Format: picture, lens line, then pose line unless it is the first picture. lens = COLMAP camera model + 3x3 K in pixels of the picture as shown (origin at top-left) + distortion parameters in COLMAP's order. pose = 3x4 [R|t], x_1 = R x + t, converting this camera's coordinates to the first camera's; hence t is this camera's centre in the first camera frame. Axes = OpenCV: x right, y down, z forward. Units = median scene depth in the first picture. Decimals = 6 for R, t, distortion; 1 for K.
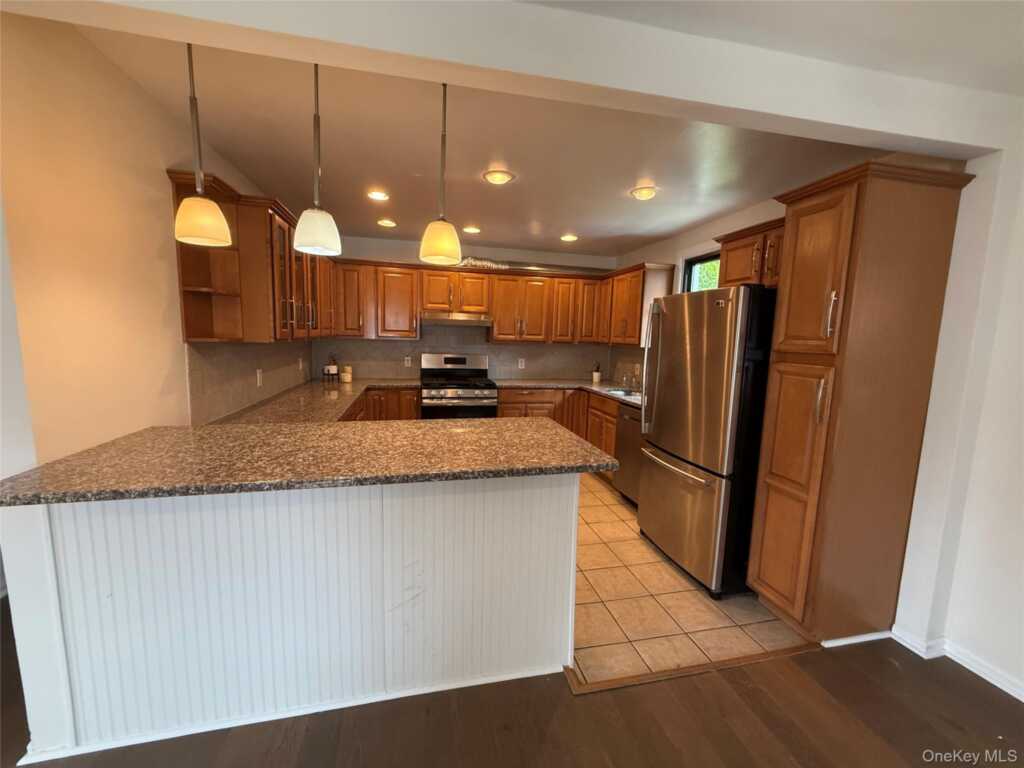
lens RADIAL K [[412.2, 0, 509.2], [0, 412.2, 385.5], [0, 0, 1]] dist [0.001769, -0.000313]
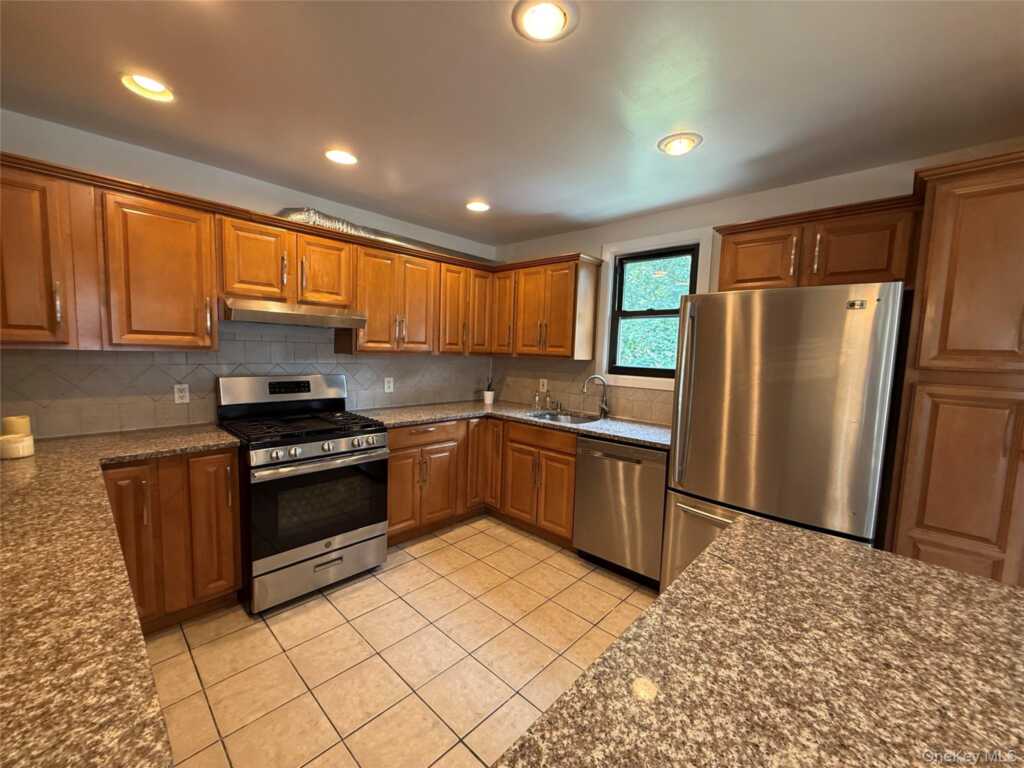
lens RADIAL K [[412.2, 0, 512.2], [0, 412.2, 384.8], [0, 0, 1]] dist [0.001769, -0.000313]
pose [[0.829492, -0.051105, 0.556176, -0.198699], [0.060094, 0.998191, 0.002095, -0.046936], [-0.555277, 0.031685, 0.831062, 0.361844]]
